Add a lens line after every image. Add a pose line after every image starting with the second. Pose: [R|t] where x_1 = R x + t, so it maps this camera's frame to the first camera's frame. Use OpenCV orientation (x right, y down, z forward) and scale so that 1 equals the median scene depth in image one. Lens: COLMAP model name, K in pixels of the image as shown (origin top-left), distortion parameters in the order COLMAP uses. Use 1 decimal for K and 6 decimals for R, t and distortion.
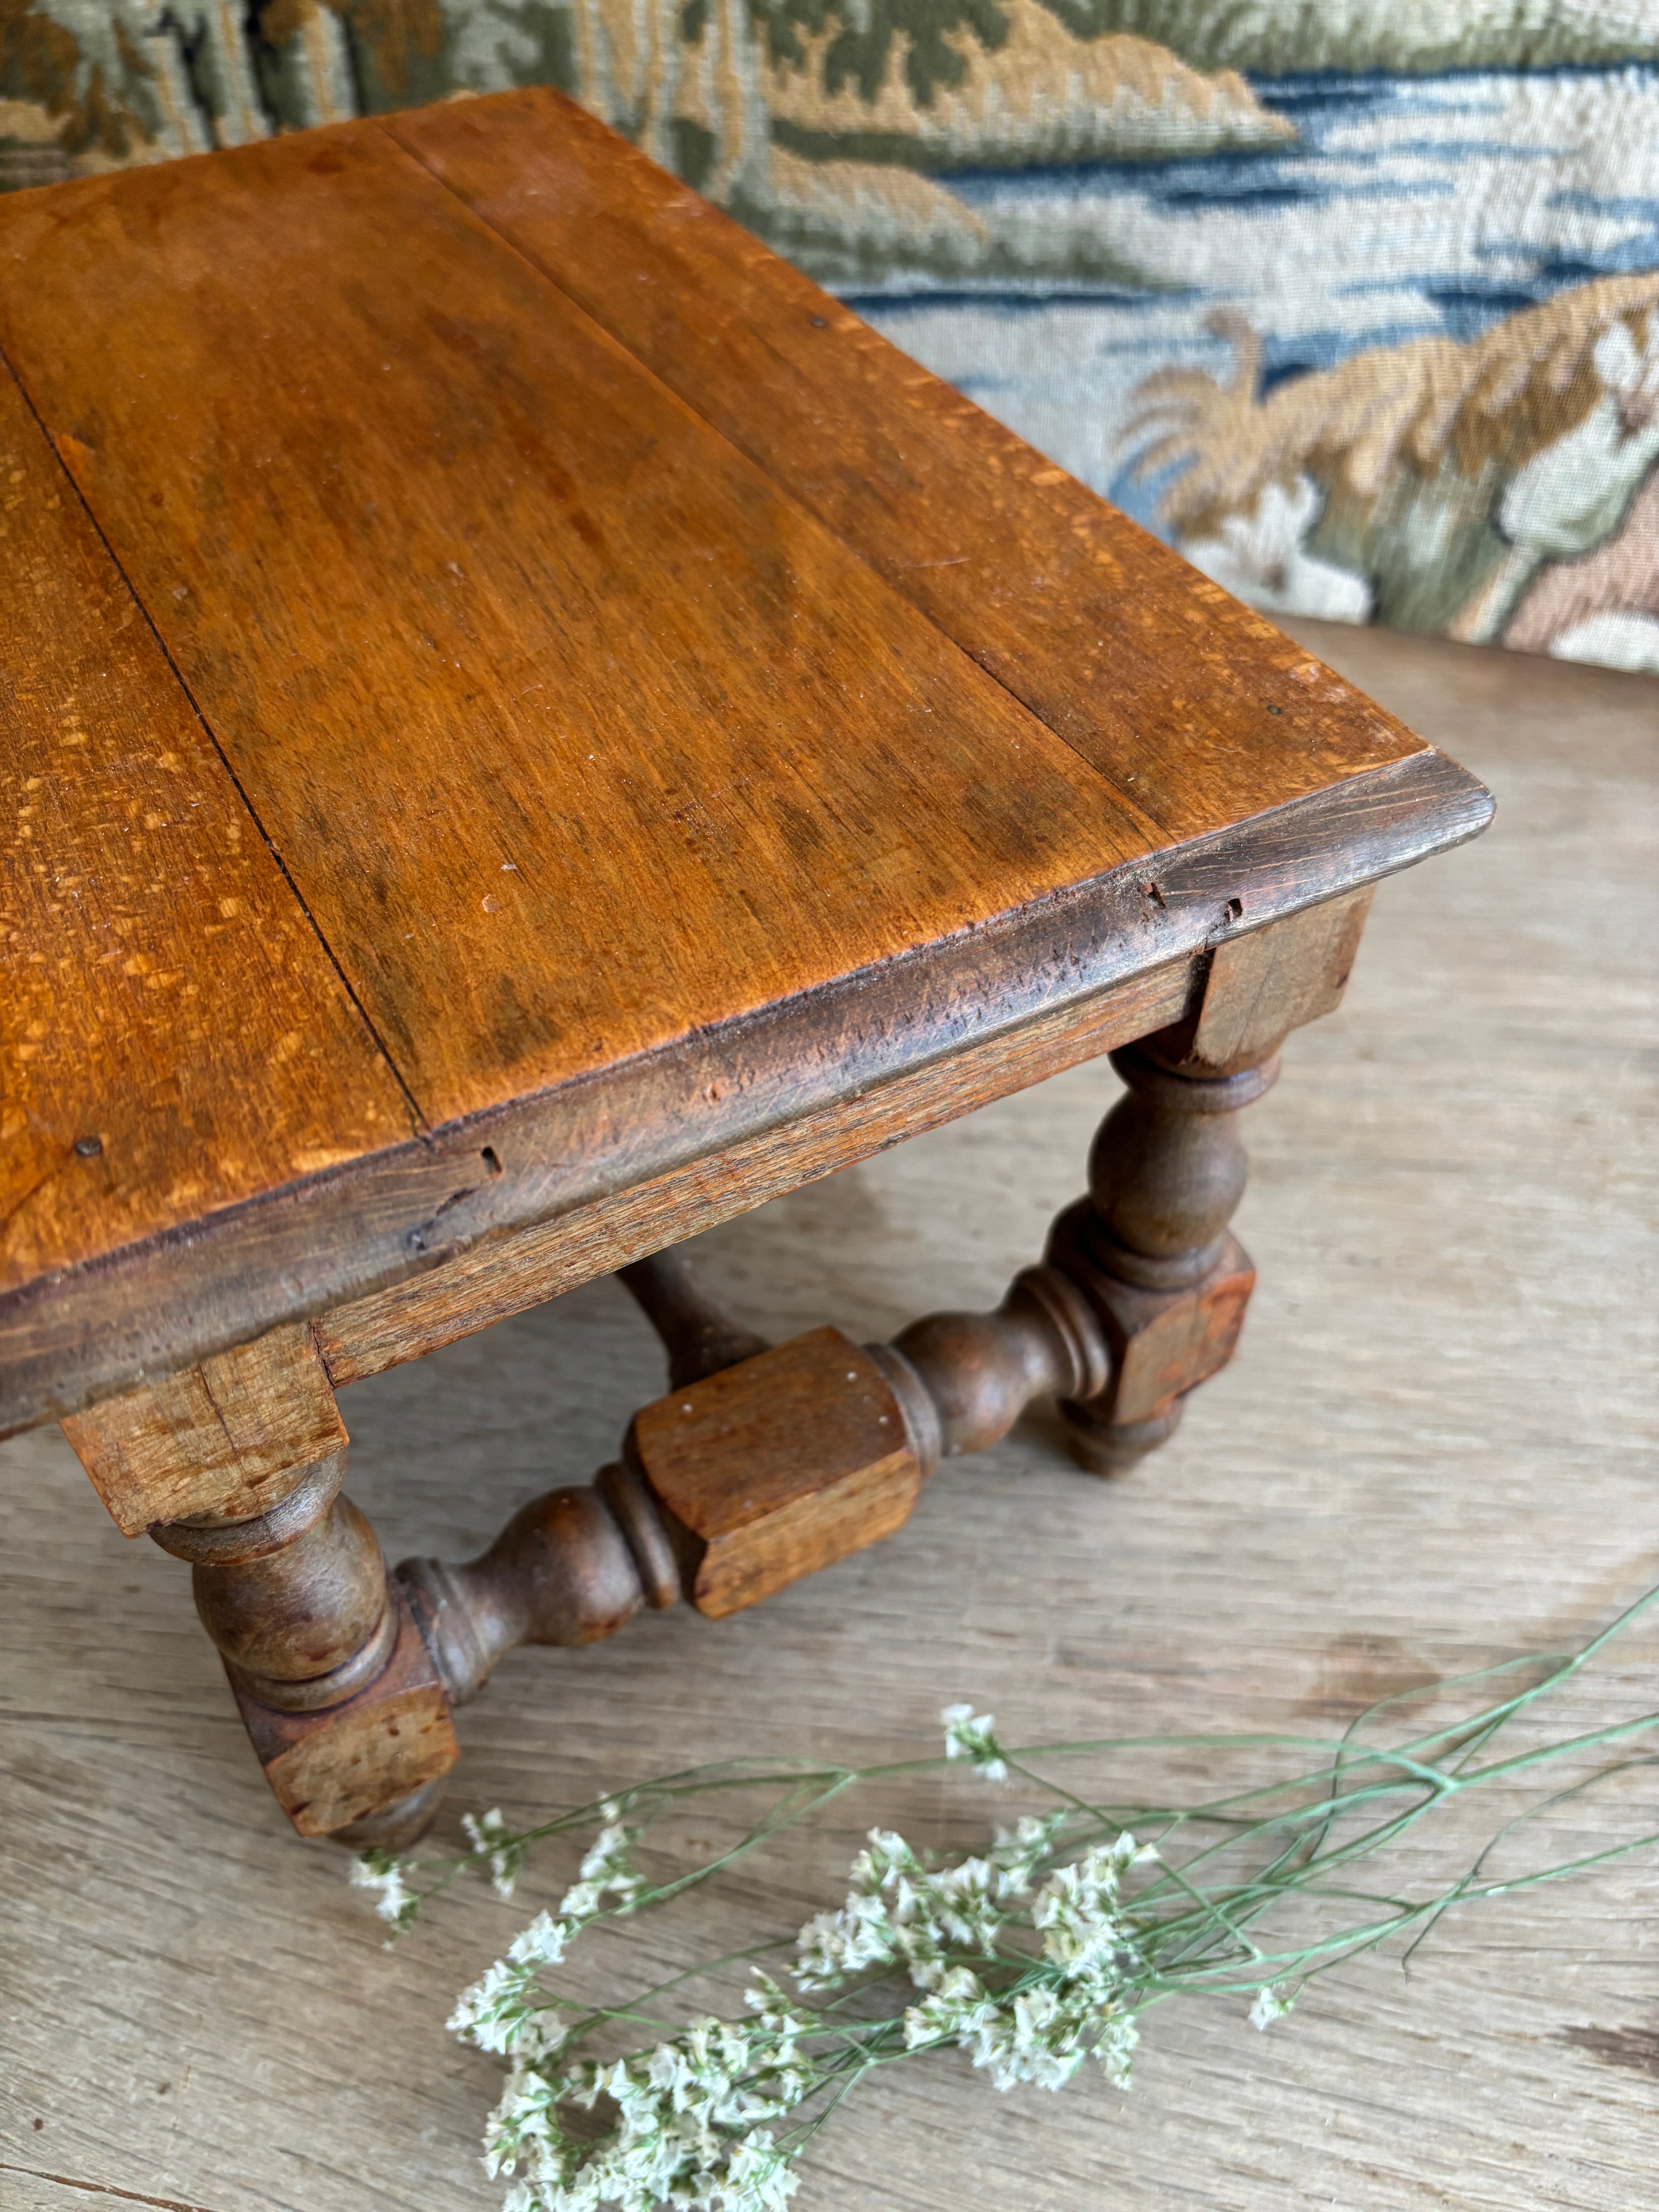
lens RADIAL K [[1719.3, 0, 809.7], [0, 1719.3, 1126.7], [0, 0, 1]] dist [0.033830, -0.062436]
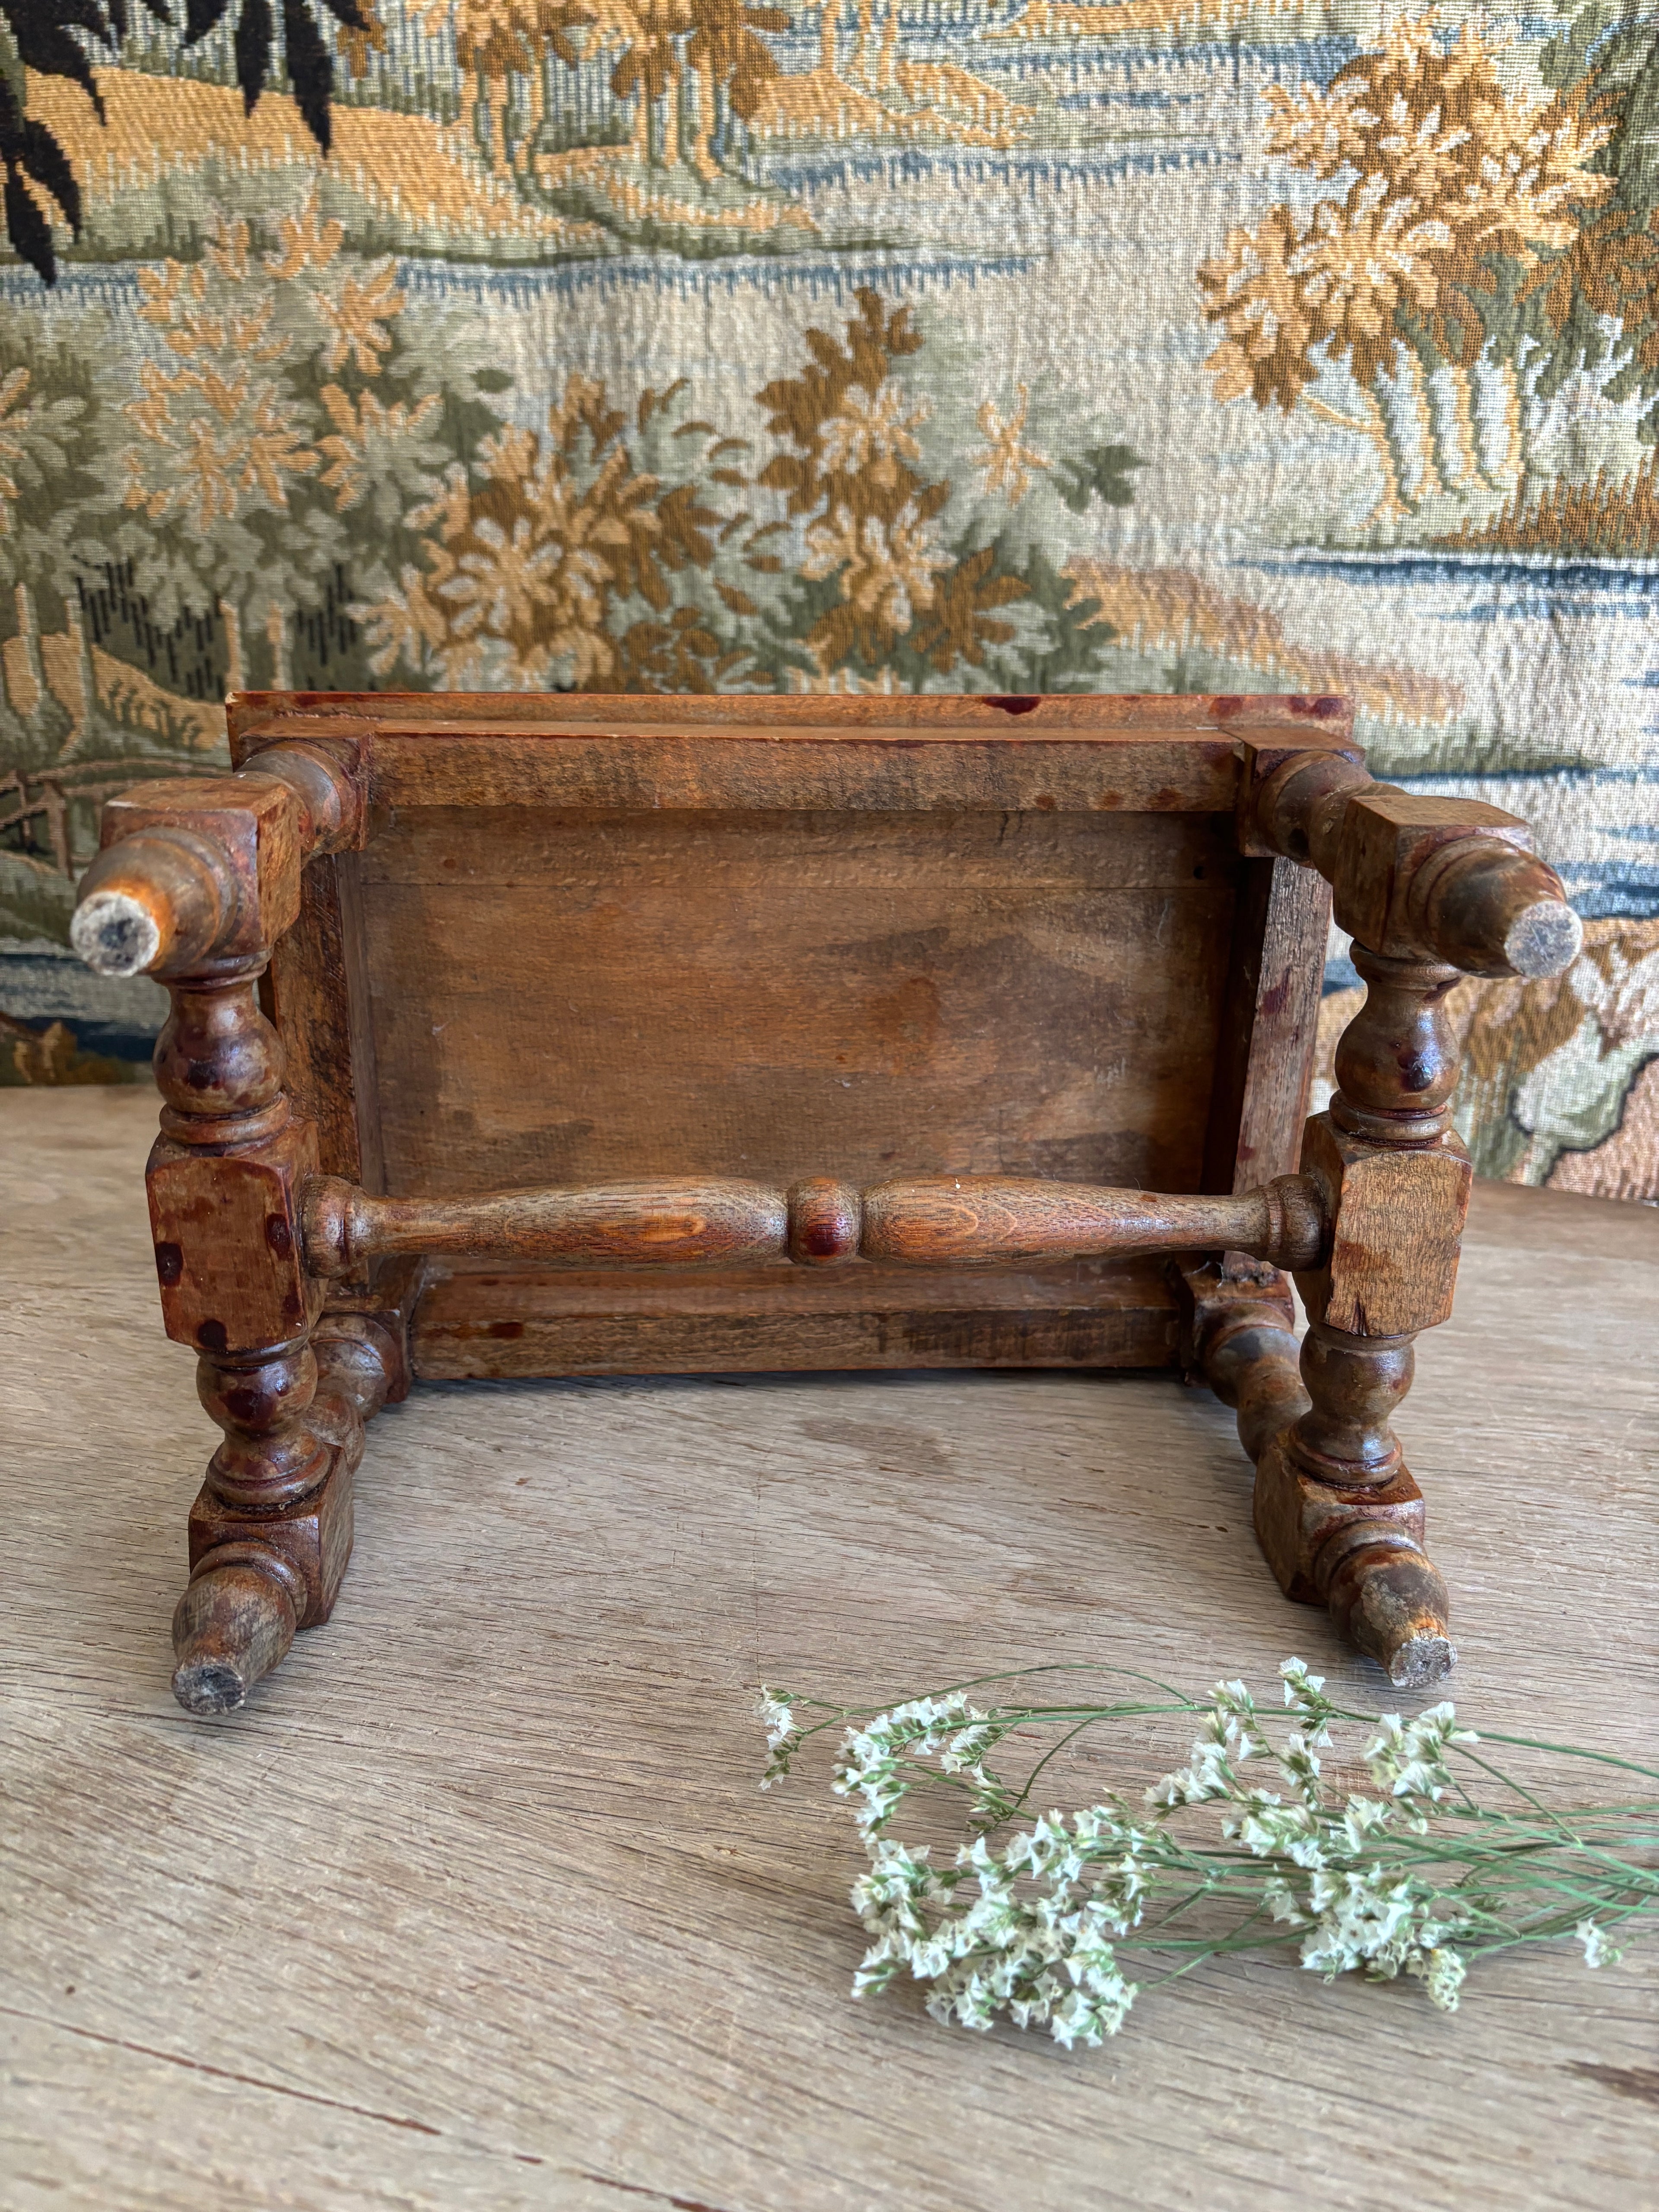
lens RADIAL K [[1719.3, 0, 835.2], [0, 1719.3, 1118.6], [0, 0, 1]] dist [0.033830, -0.062436]
pose [[0.994326, 0.046188, -0.095826, 0.081332], [-0.087244, 0.869490, -0.486185, 0.521168], [0.060864, 0.491786, 0.868586, -0.132332]]
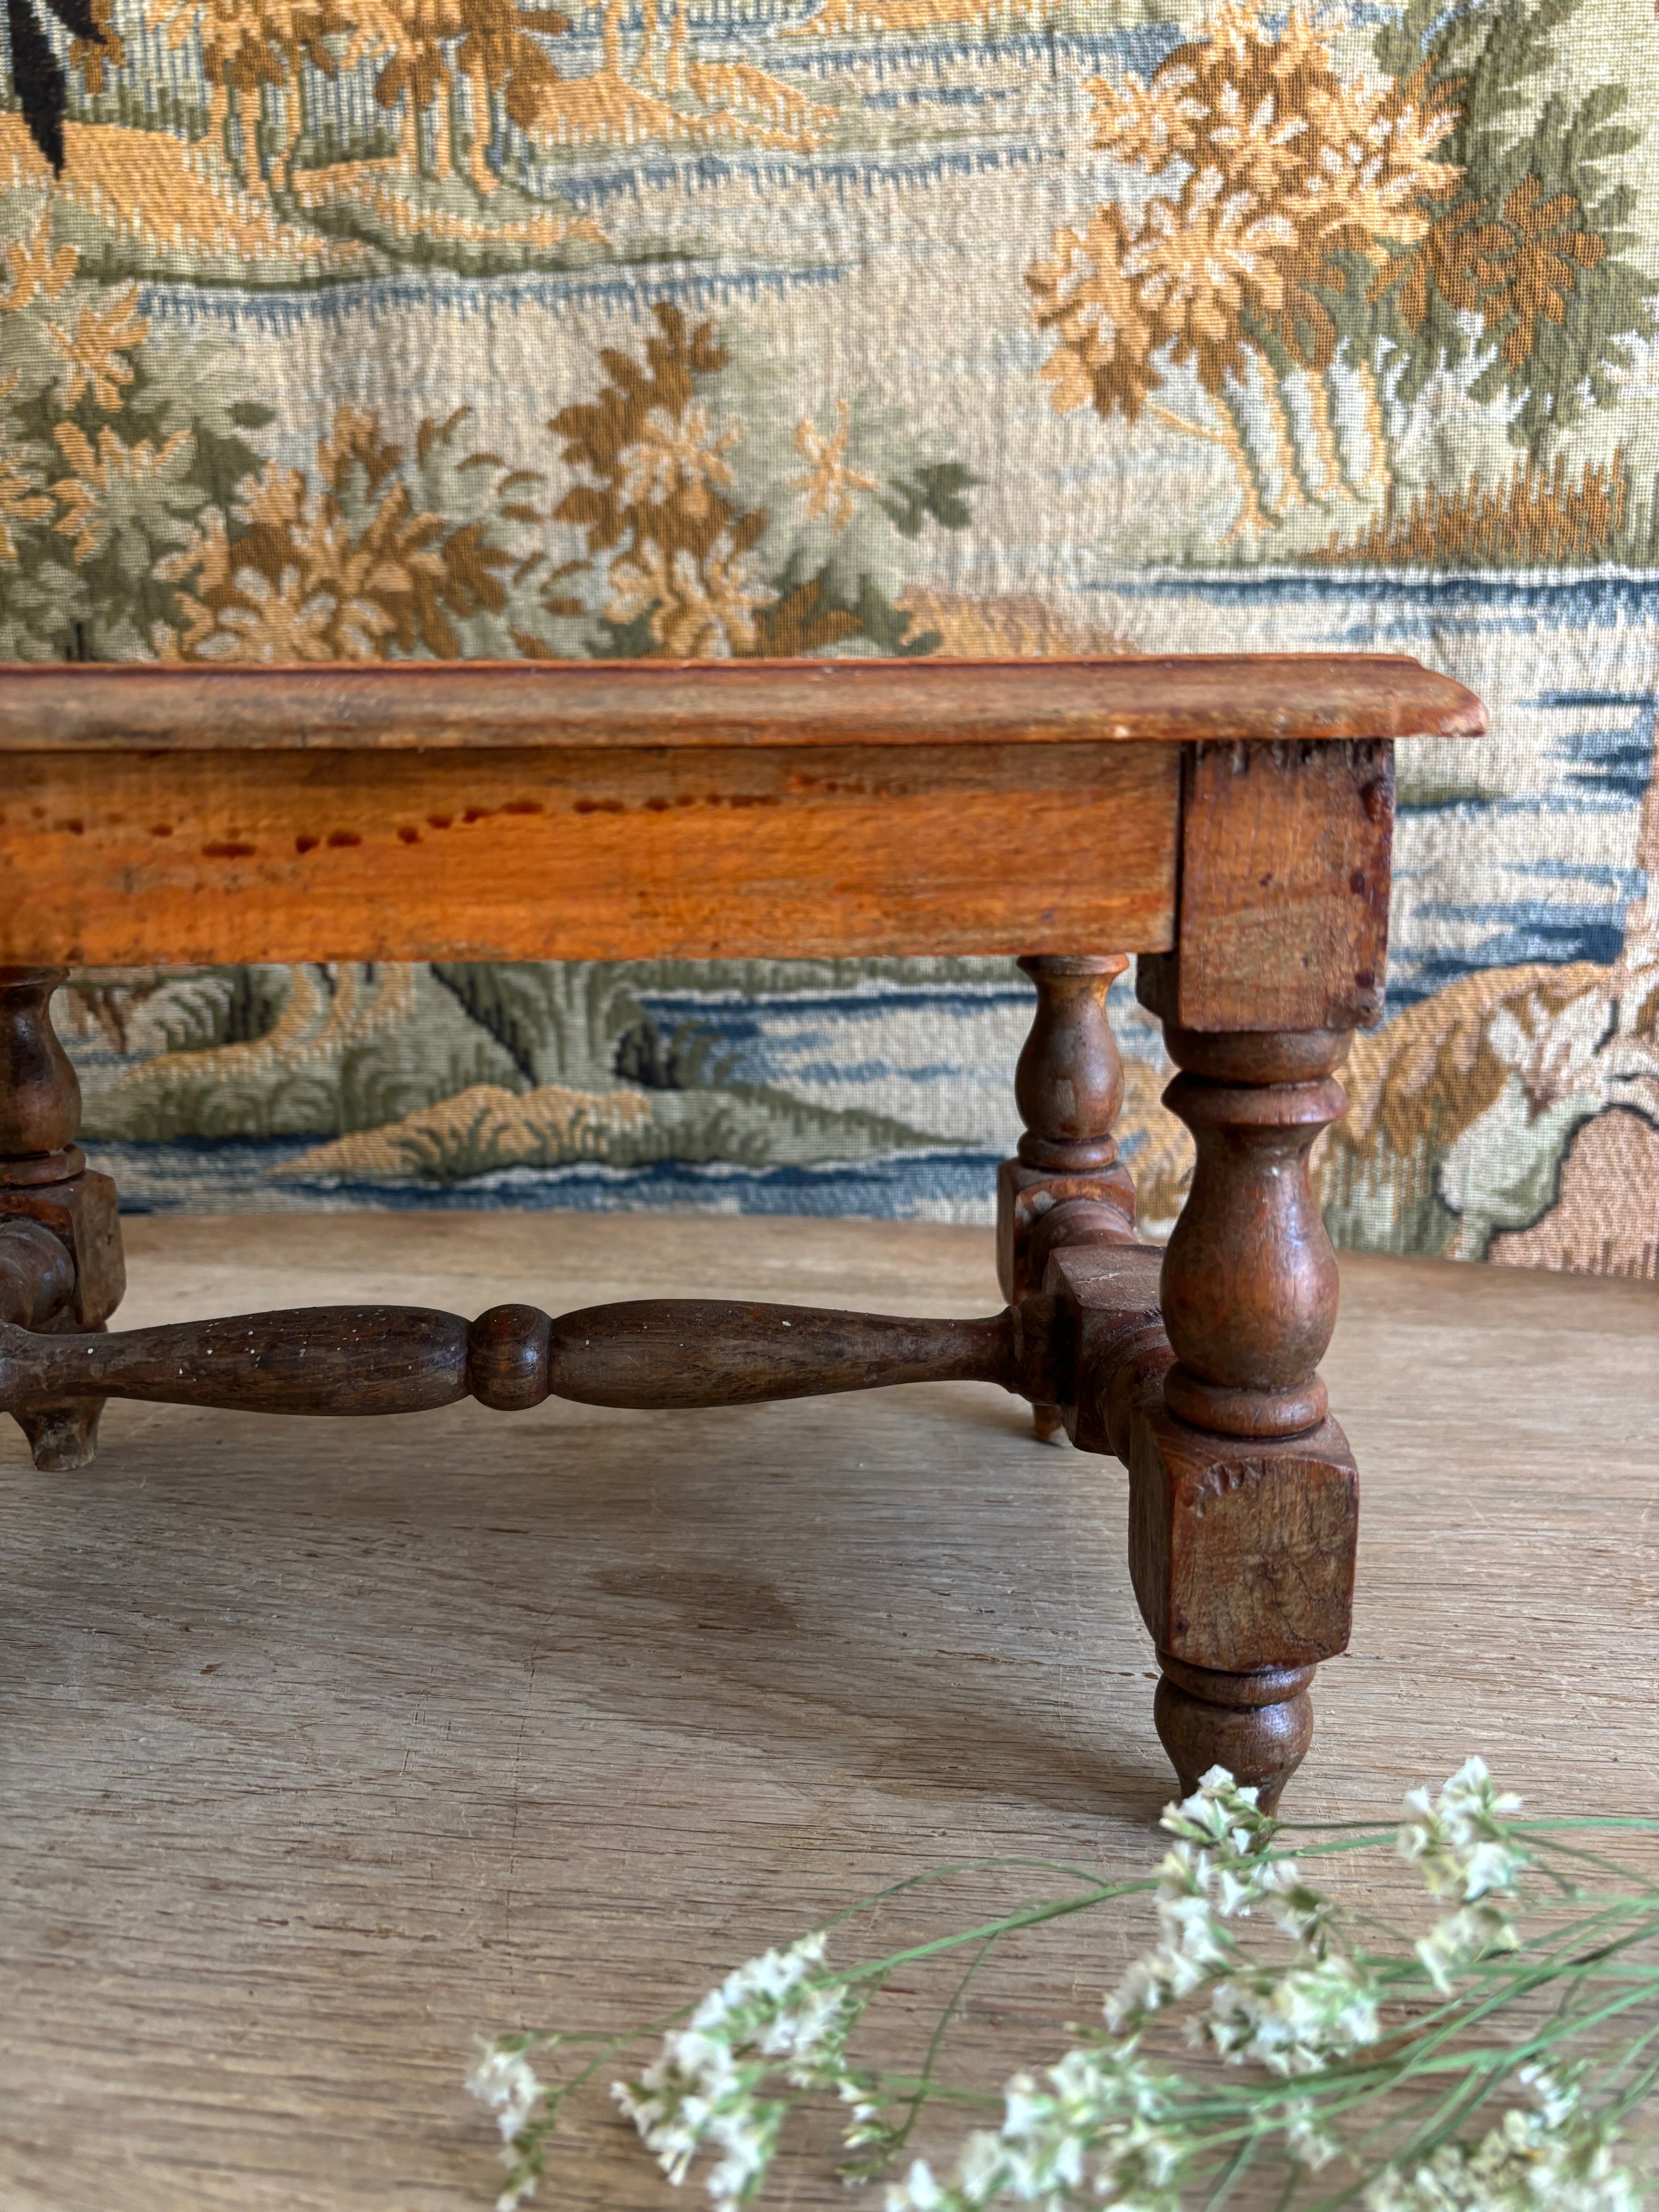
lens RADIAL K [[1719.3, 0, 836.8], [0, 1719.3, 1095.3], [0, 0, 1]] dist [0.033830, -0.062436]
pose [[0.999495, -0.004059, -0.031508, 0.116395], [-0.015589, 0.801539, -0.597739, 0.452645], [0.027681, 0.597929, 0.801071, 0.198687]]
